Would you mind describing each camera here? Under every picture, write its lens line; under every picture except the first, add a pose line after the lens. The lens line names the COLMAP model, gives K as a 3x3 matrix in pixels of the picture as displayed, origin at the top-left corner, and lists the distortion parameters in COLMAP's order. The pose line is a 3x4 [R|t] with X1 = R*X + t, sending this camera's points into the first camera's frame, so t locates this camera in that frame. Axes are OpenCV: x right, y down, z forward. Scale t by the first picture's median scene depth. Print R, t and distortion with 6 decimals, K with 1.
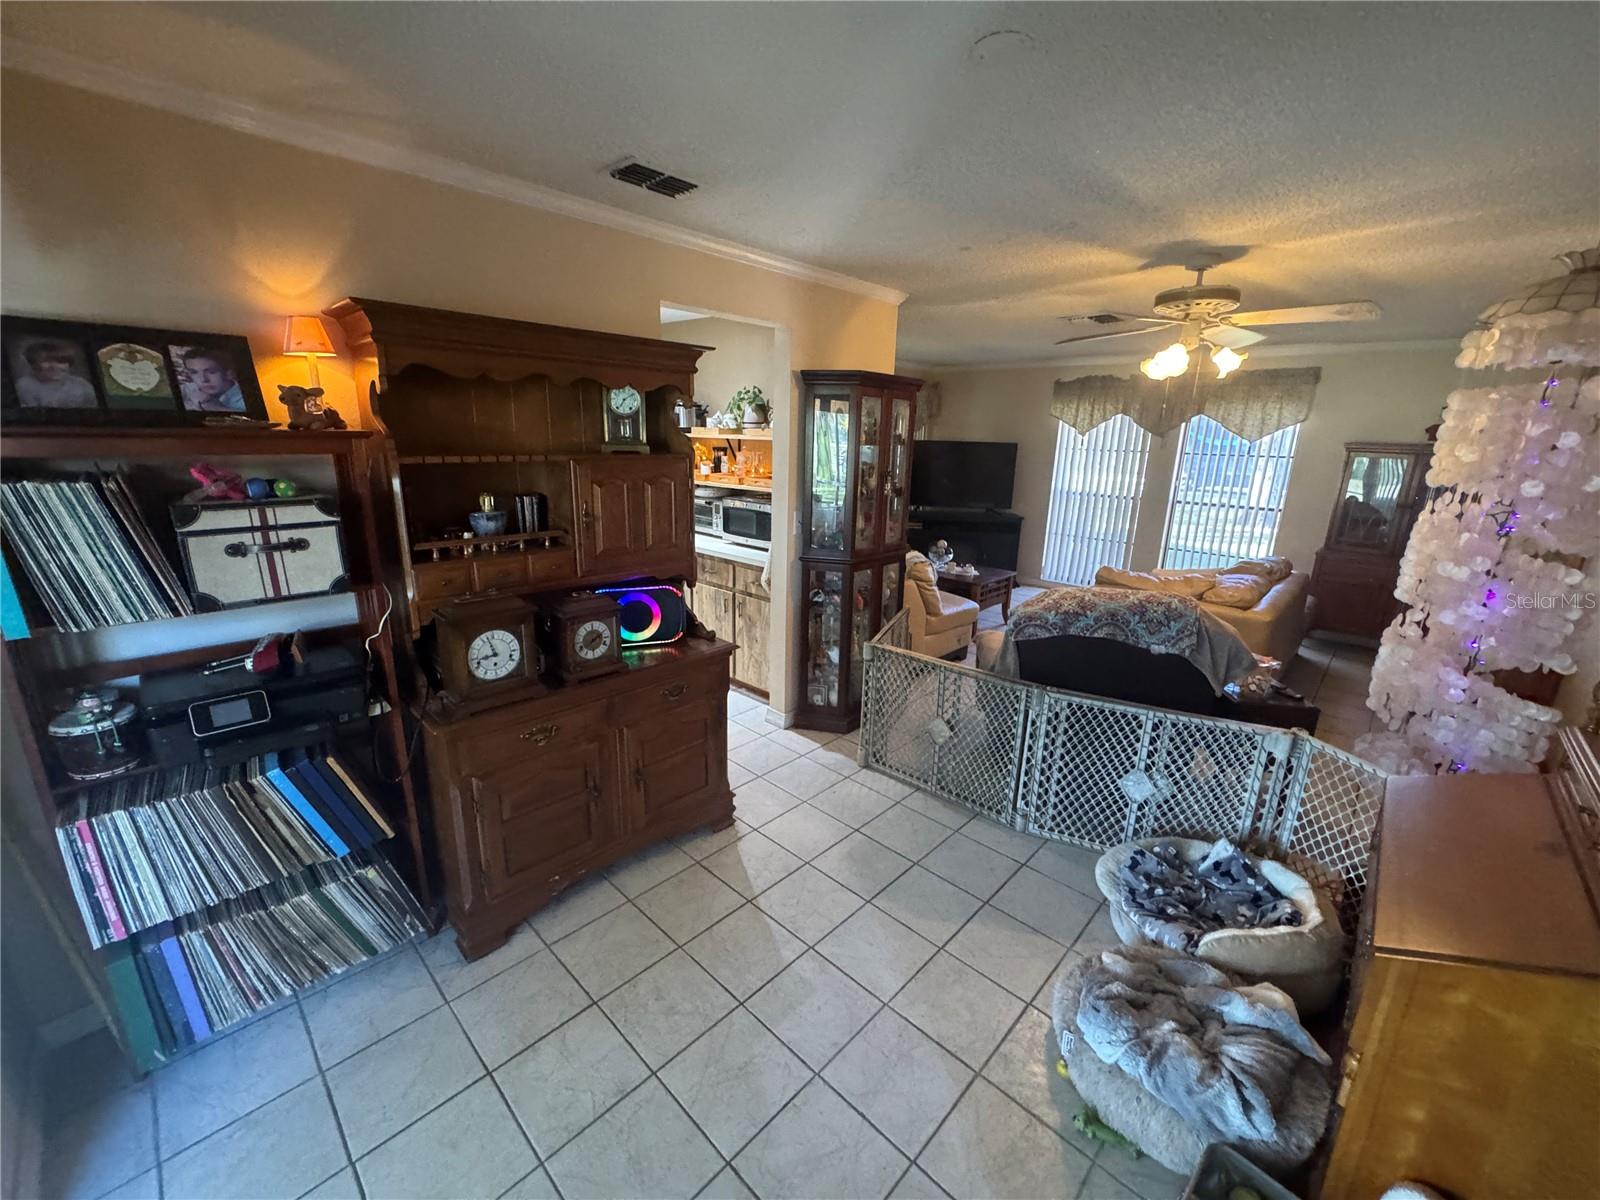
lens RADIAL K [[639.4, 0, 801.5], [0, 639.4, 599.6], [0, 0, 1]] dist [-0.001752, 0.000011]
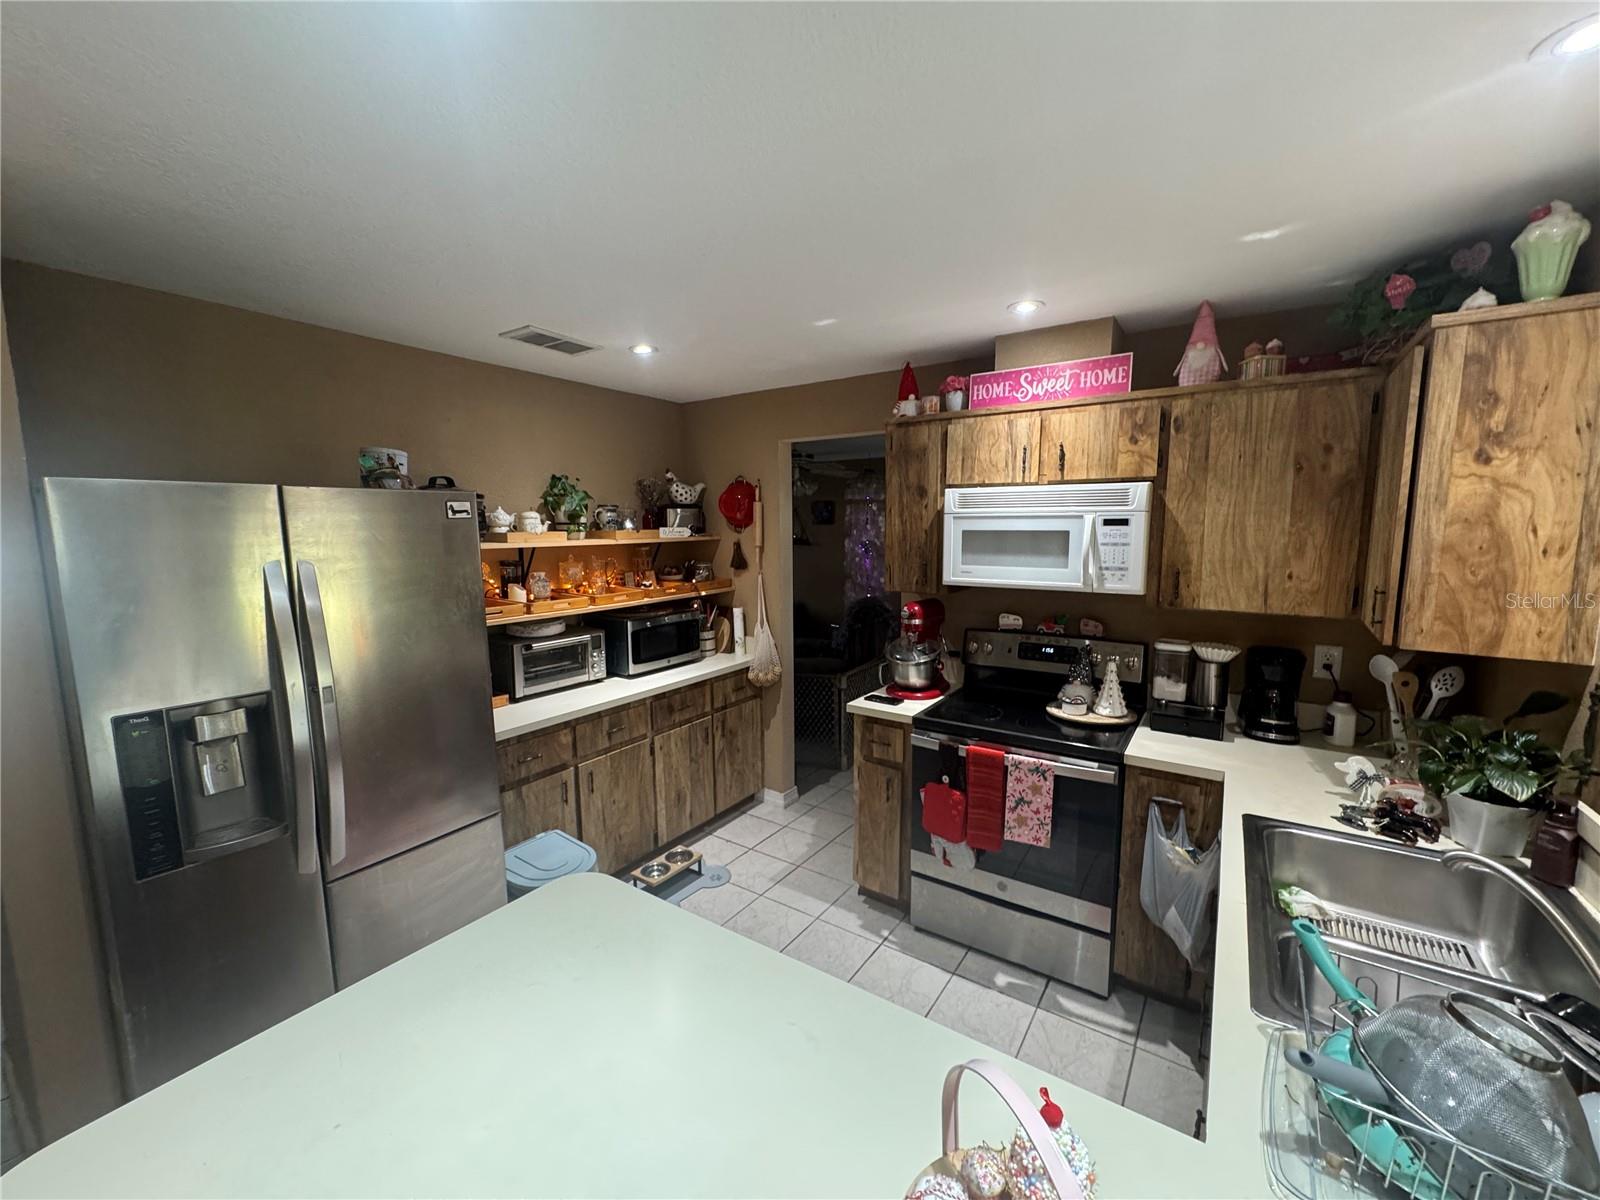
lens RADIAL K [[639.4, 0, 799.6], [0, 639.4, 599.6], [0, 0, 1]] dist [-0.001752, 0.000011]
pose [[-0.157045, -0.142793, 0.977214, -1.557256], [0.256309, 0.949694, 0.179962, -0.467991], [-0.953752, 0.278731, -0.112545, 1.536840]]
